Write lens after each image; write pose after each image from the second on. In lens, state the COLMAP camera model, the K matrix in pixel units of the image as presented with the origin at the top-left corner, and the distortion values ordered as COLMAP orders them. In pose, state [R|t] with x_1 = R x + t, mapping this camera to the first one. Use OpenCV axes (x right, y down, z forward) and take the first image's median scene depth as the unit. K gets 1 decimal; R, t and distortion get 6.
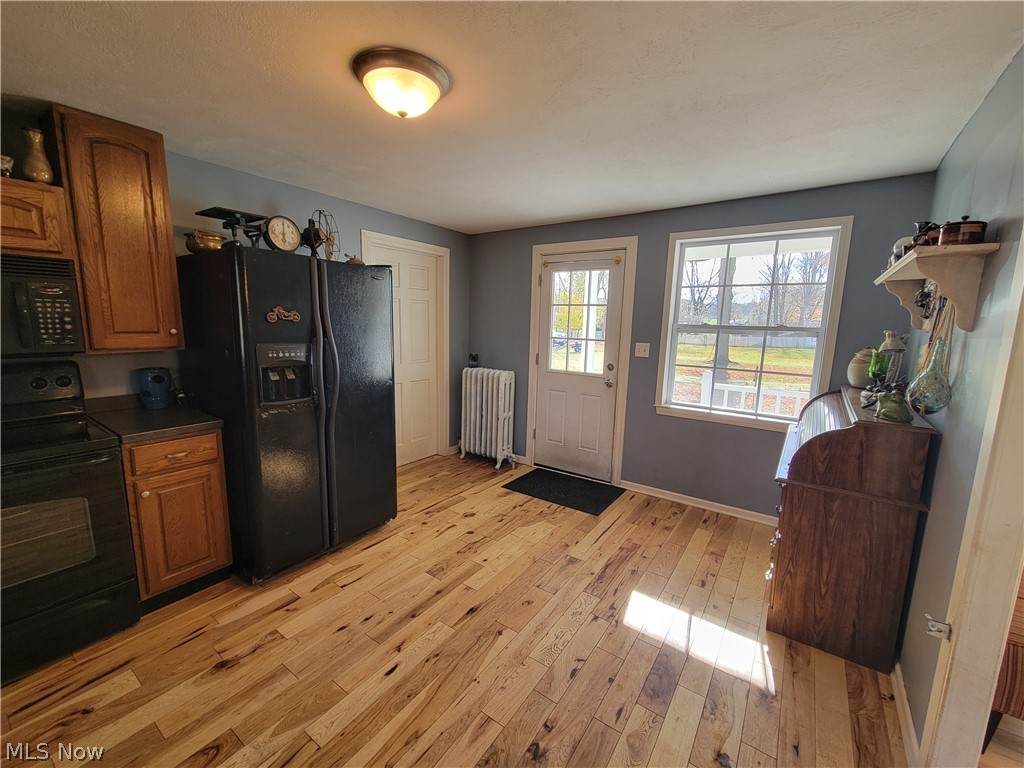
lens RADIAL K [[416.8, 0, 517.1], [0, 416.8, 384.6], [0, 0, 1]] dist [0.002333, -0.003009]
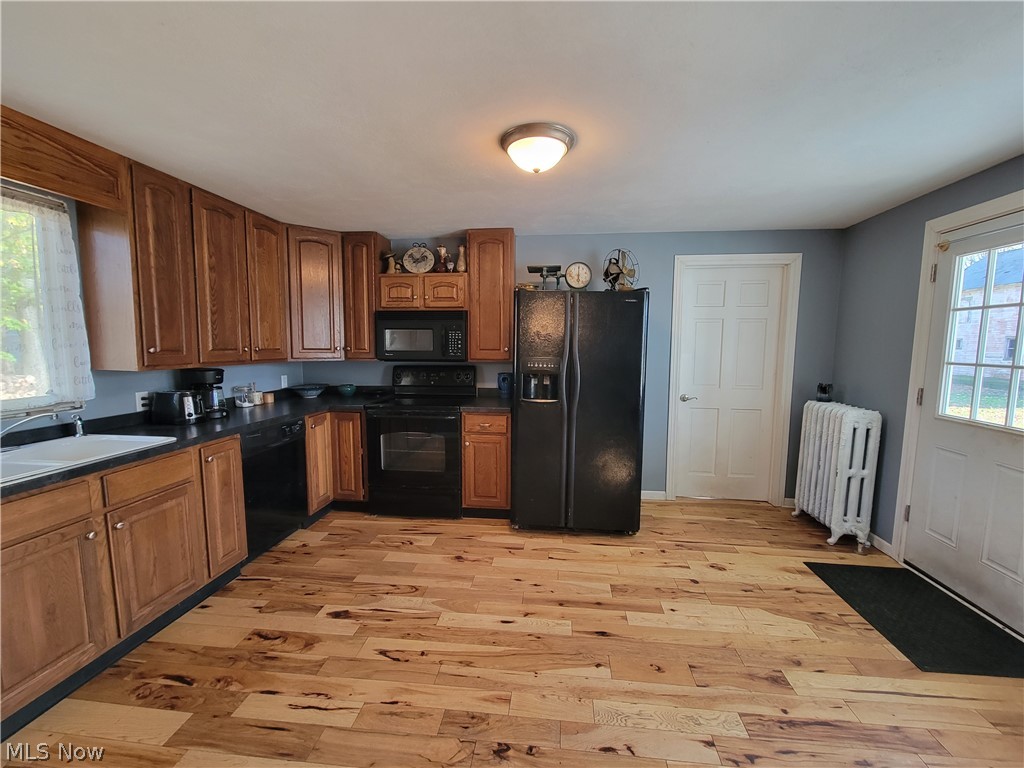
lens RADIAL K [[416.8, 0, 517.1], [0, 416.8, 384.6], [0, 0, 1]] dist [0.002333, -0.003009]
pose [[0.473574, 0.062942, -0.878502, 0.504005], [-0.127545, 0.991830, 0.002306, -0.003761], [0.871470, 0.110957, 0.477732, 0.253968]]
